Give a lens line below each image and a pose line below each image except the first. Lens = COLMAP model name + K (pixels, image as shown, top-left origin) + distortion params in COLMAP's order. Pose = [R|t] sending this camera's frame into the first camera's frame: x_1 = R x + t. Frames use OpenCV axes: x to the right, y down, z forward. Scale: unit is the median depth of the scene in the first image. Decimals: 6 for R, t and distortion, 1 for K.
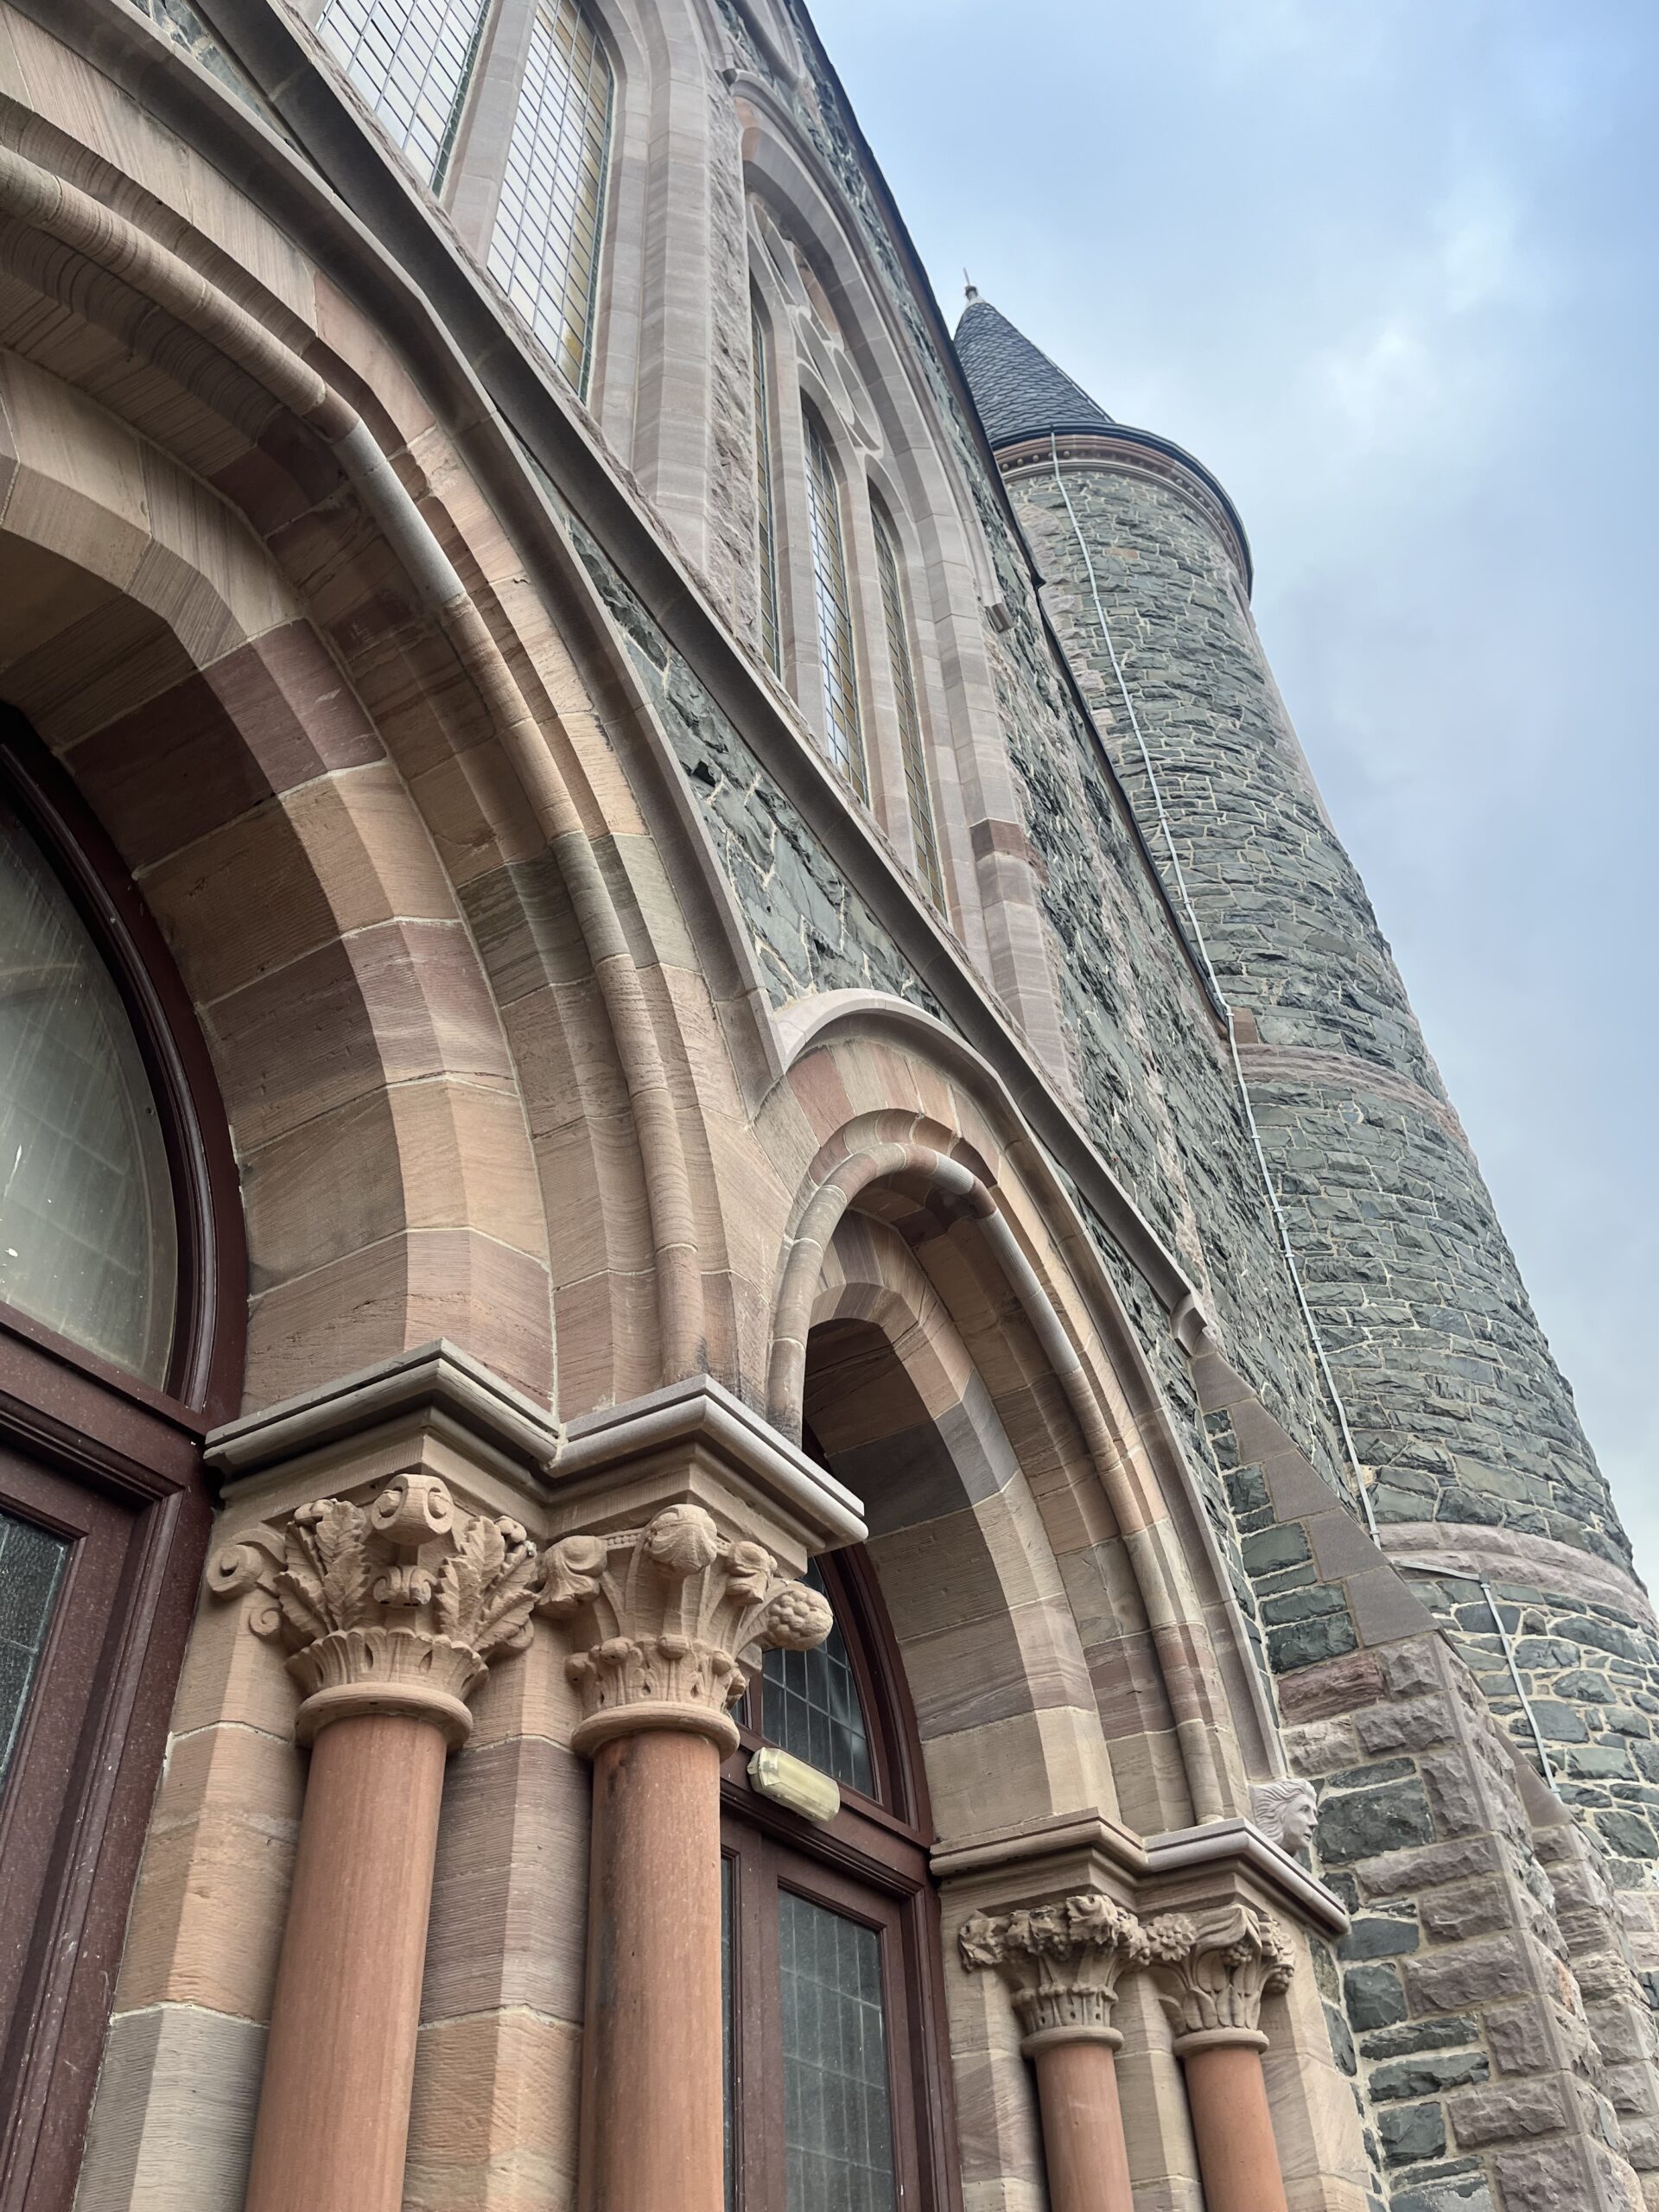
lens RADIAL K [[1670.9, 0, 848.0], [0, 1670.9, 1109.4], [0, 0, 1]] dist [0.051152, -0.044515]
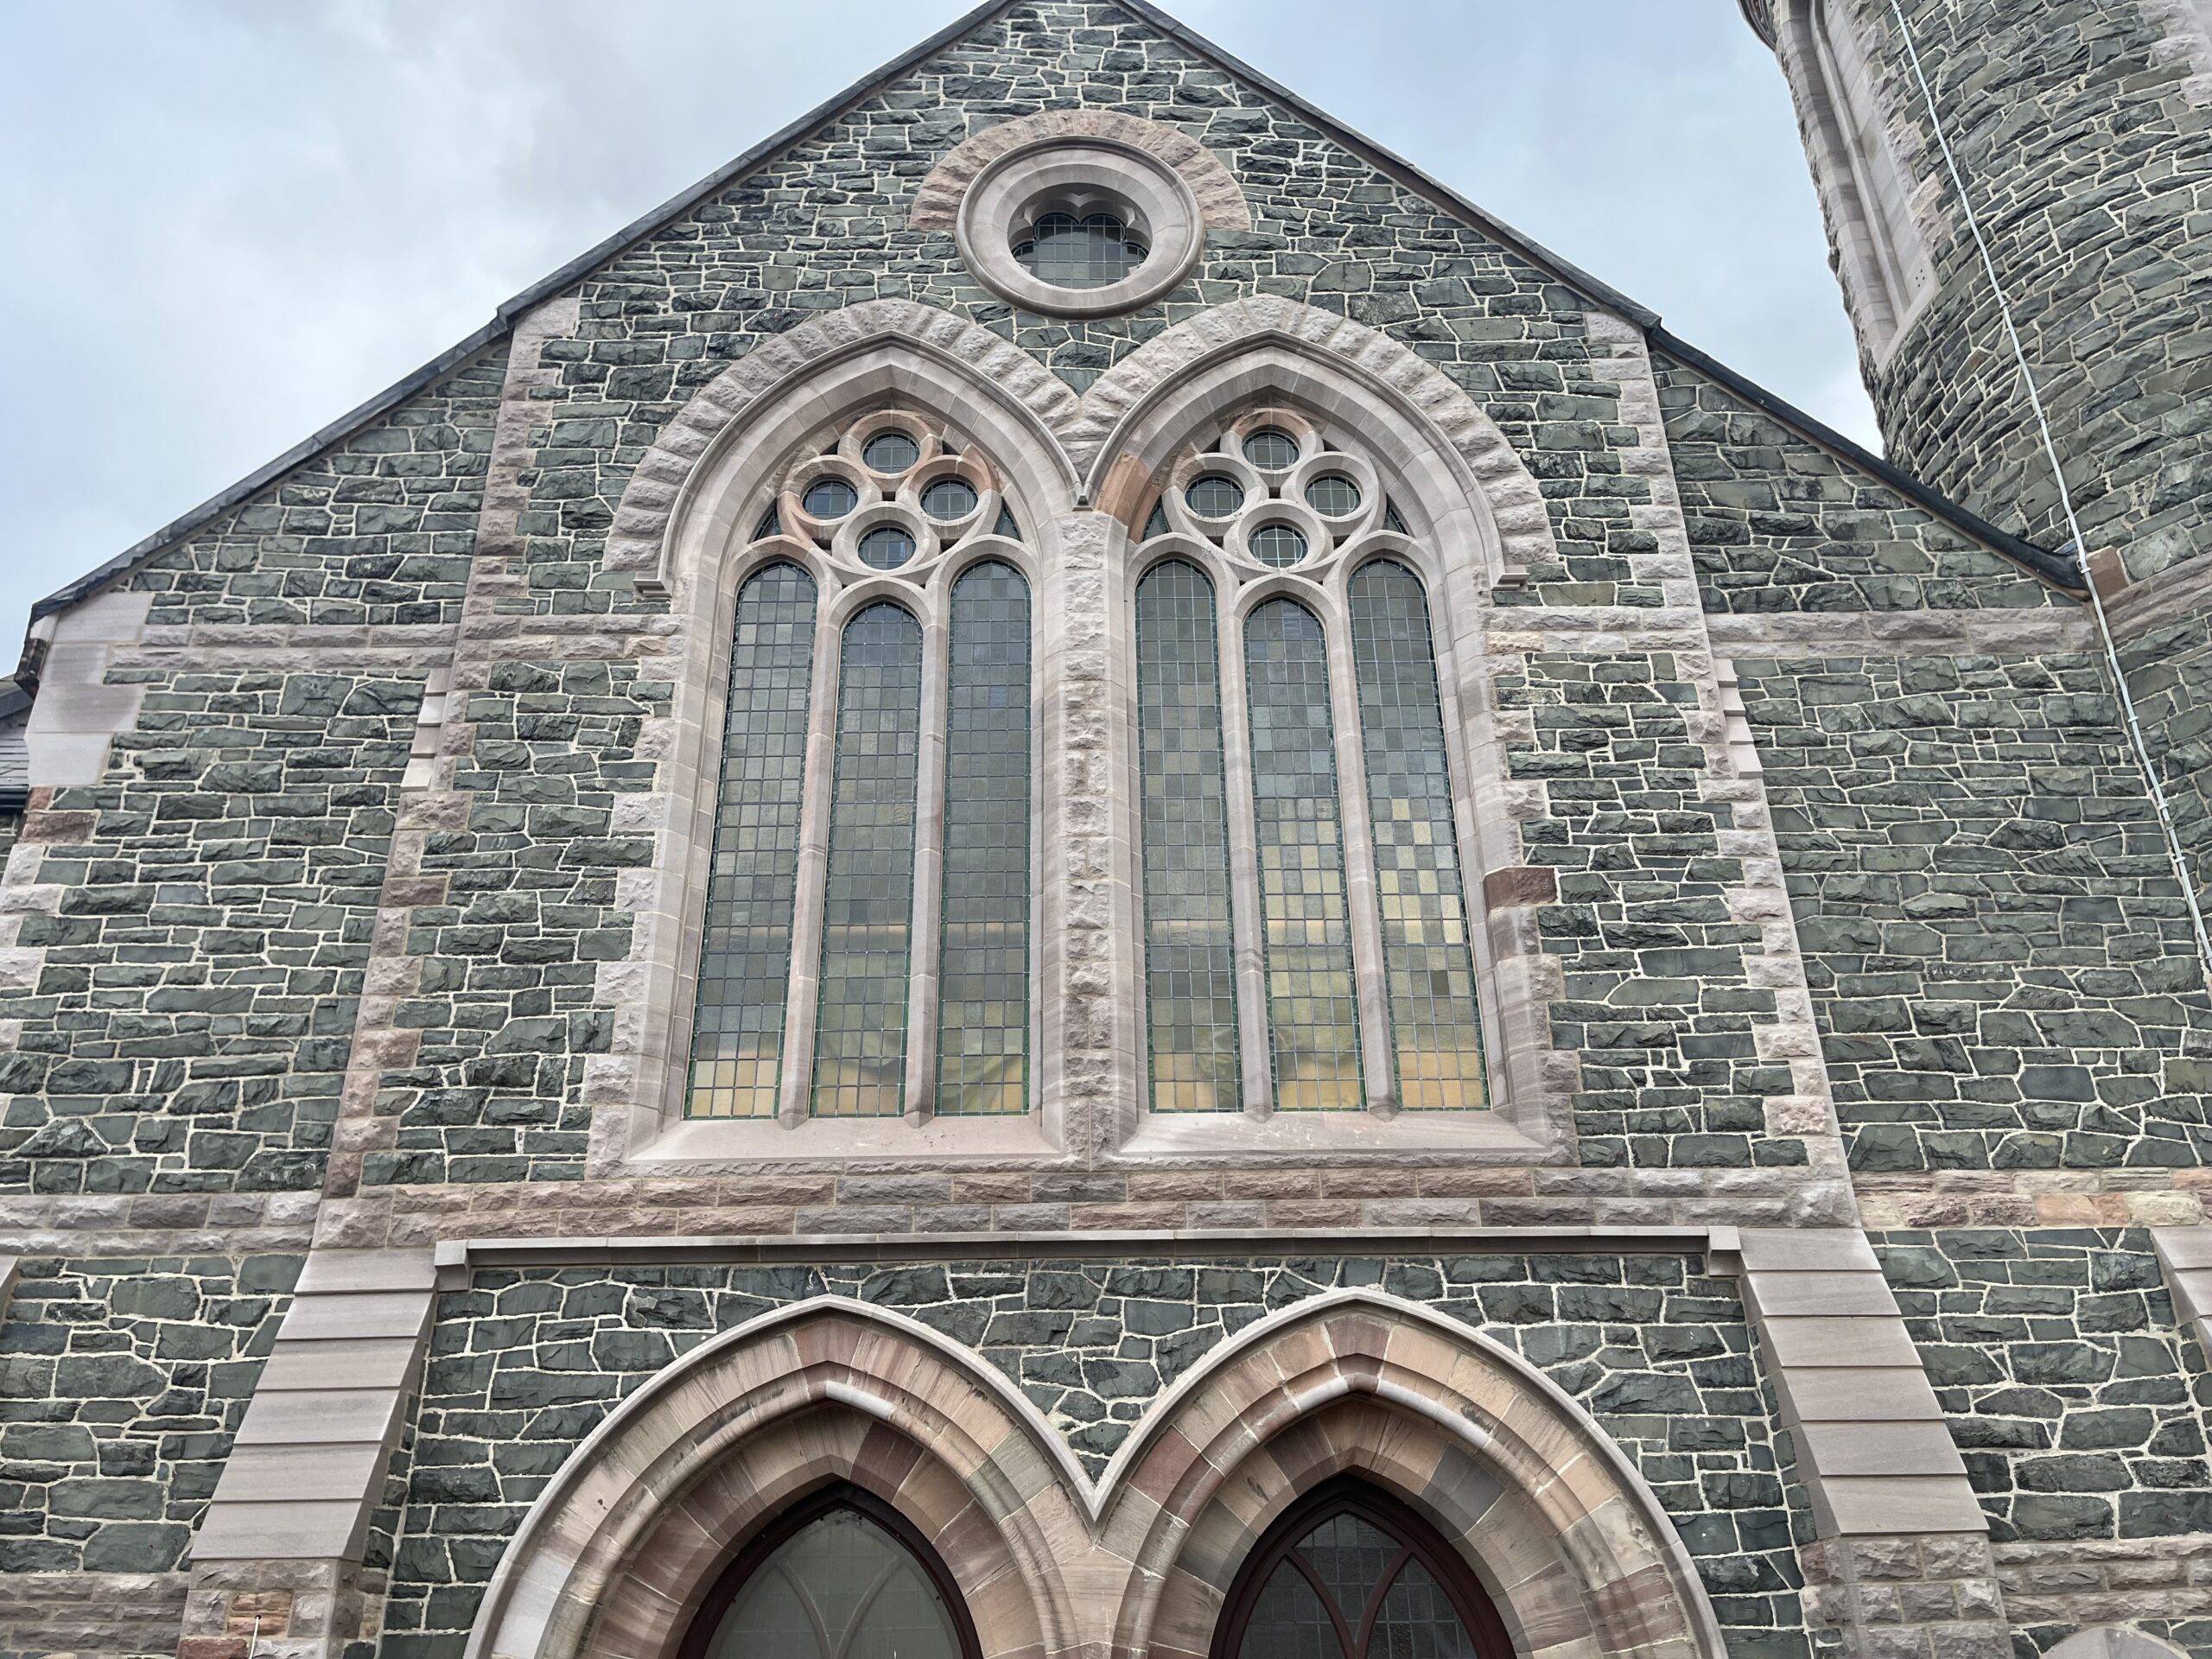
lens RADIAL K [[1654.8, 0, 1106.0], [0, 1654.8, 829.5], [0, 0, 1]] dist [0.070483, -0.089501]
pose [[0.499524, -0.353246, -0.791007, 0.848916], [0.564918, 0.825064, -0.011706, -0.309027], [0.656767, -0.441007, 0.611694, 0.018397]]
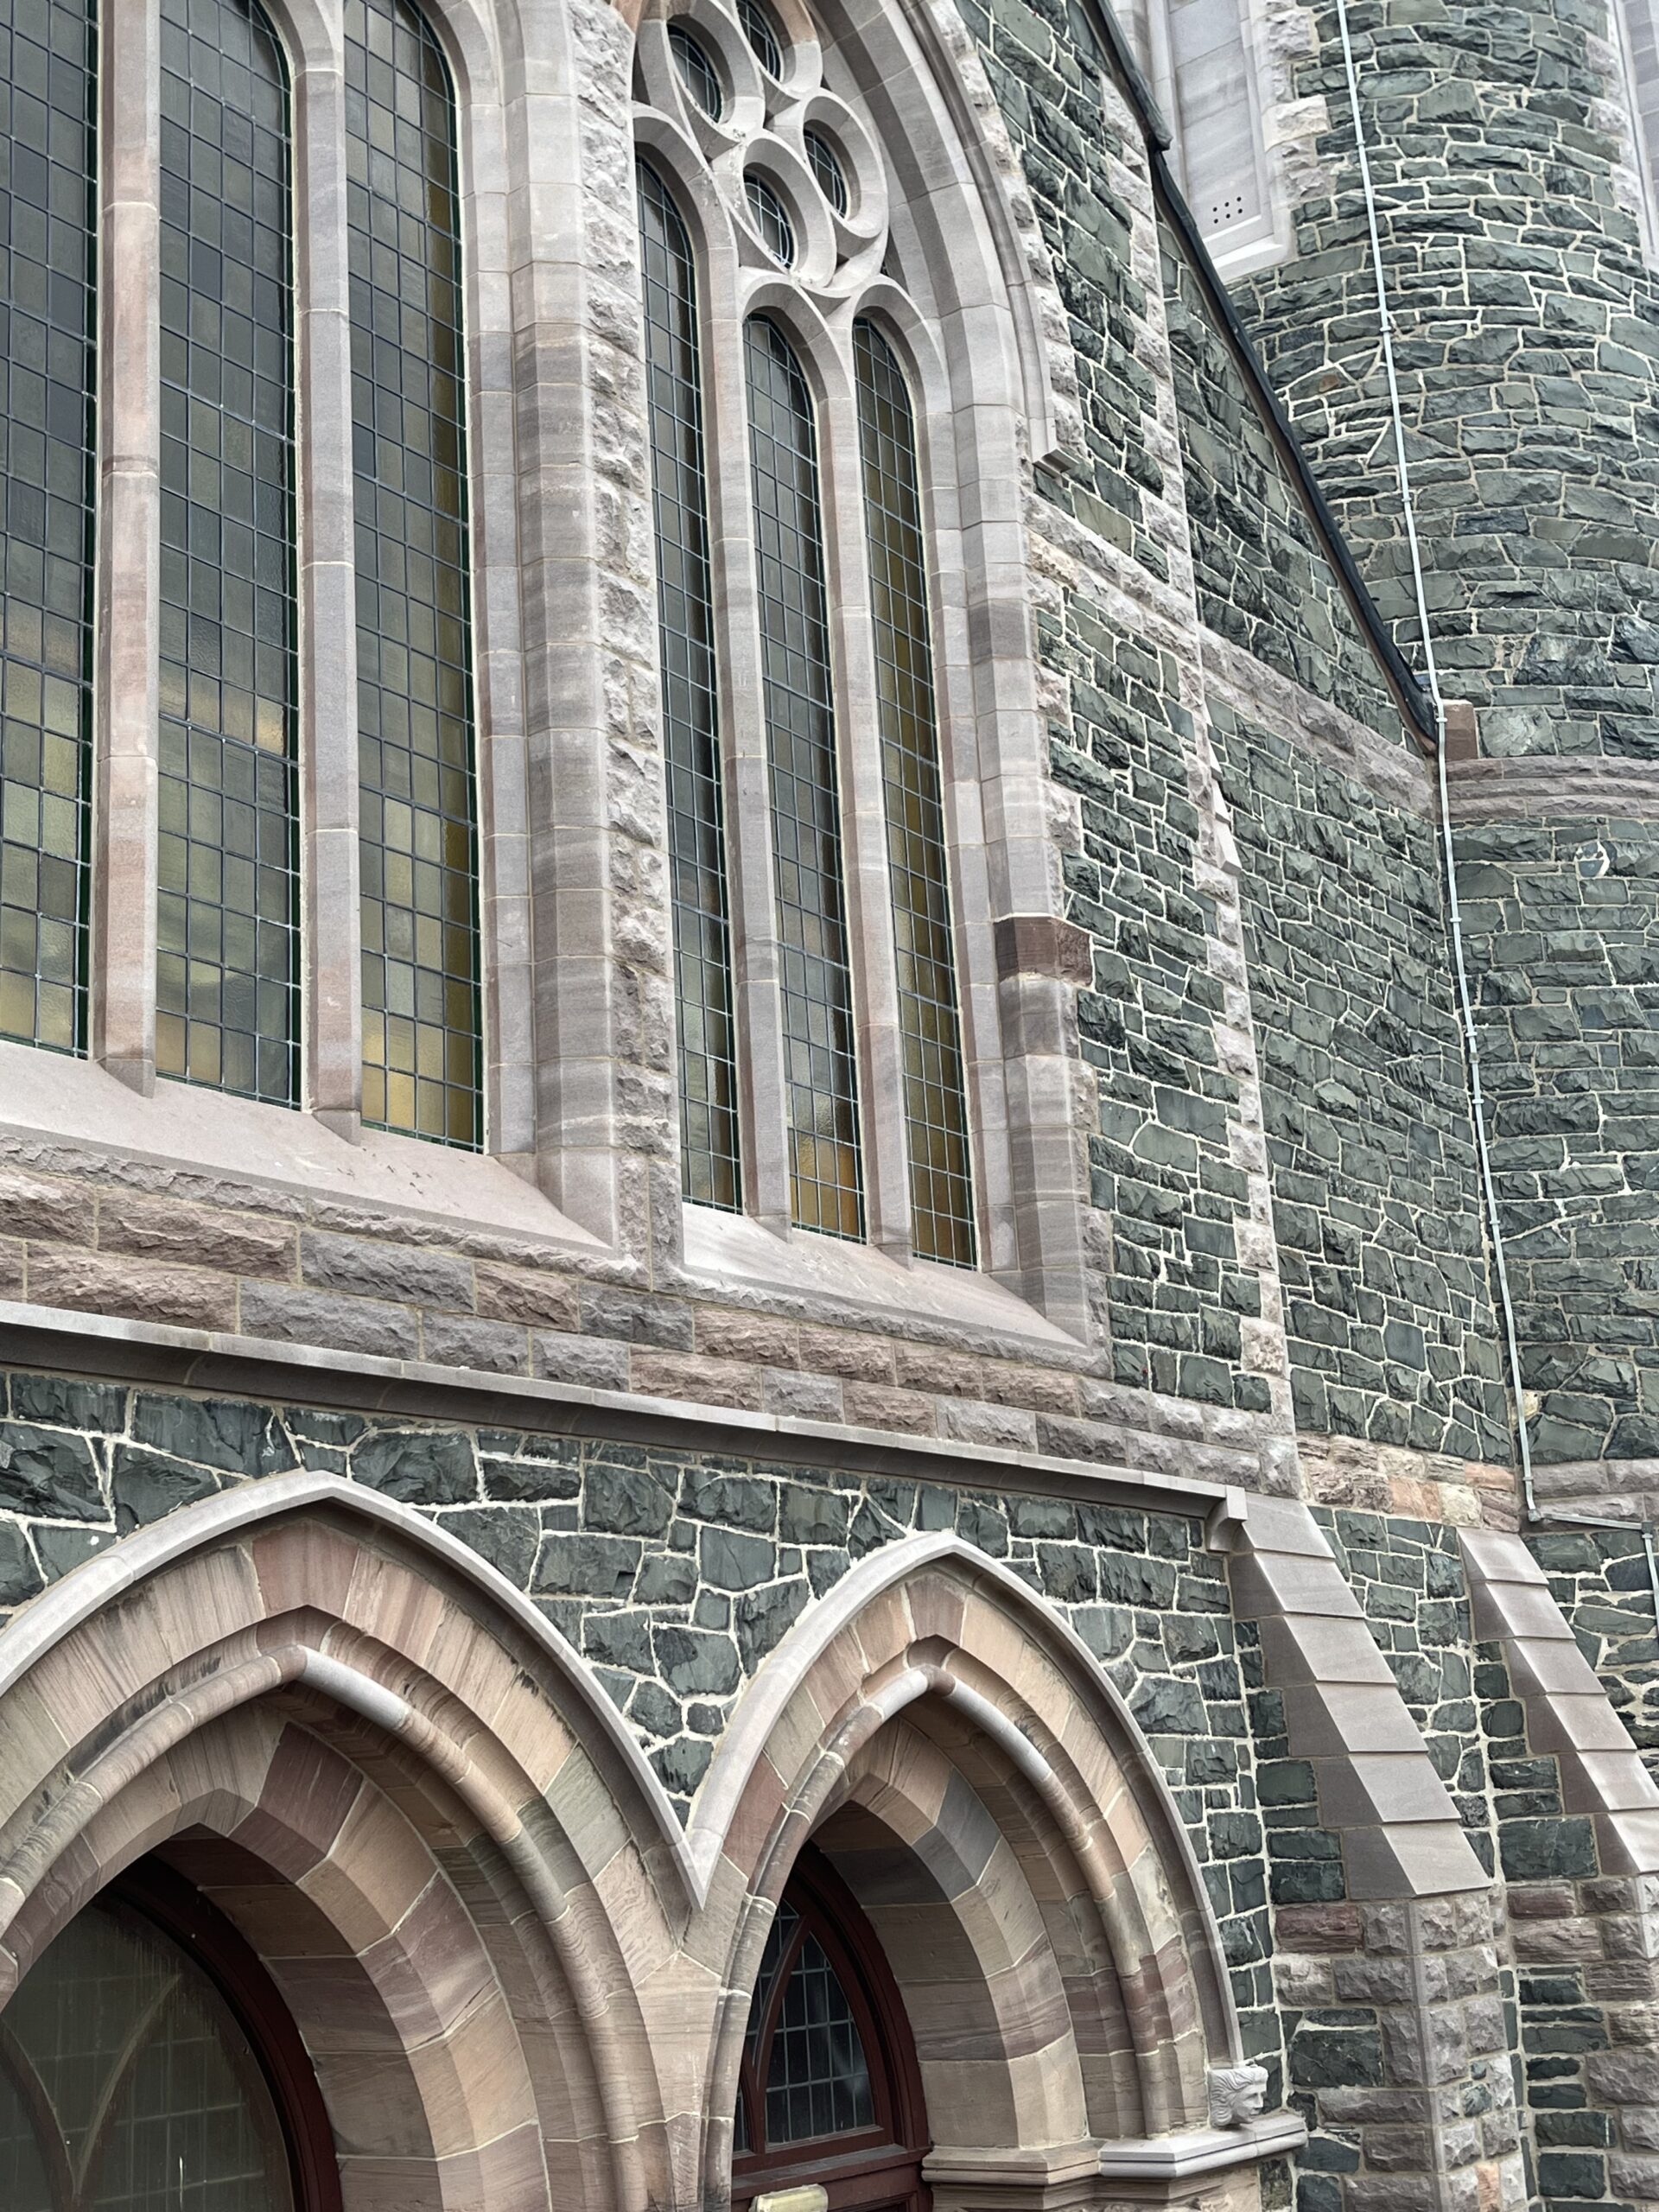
lens RADIAL K [[2651.9, 0, 829.5], [0, 2651.9, 1106.0], [0, 0, 1]] dist [0.152539, -0.508259]
pose [[0.991017, -0.035814, -0.128852, 0.139718], [0.089202, 0.894863, 0.437337, -0.593112], [0.099642, -0.444902, 0.890019, -0.216634]]
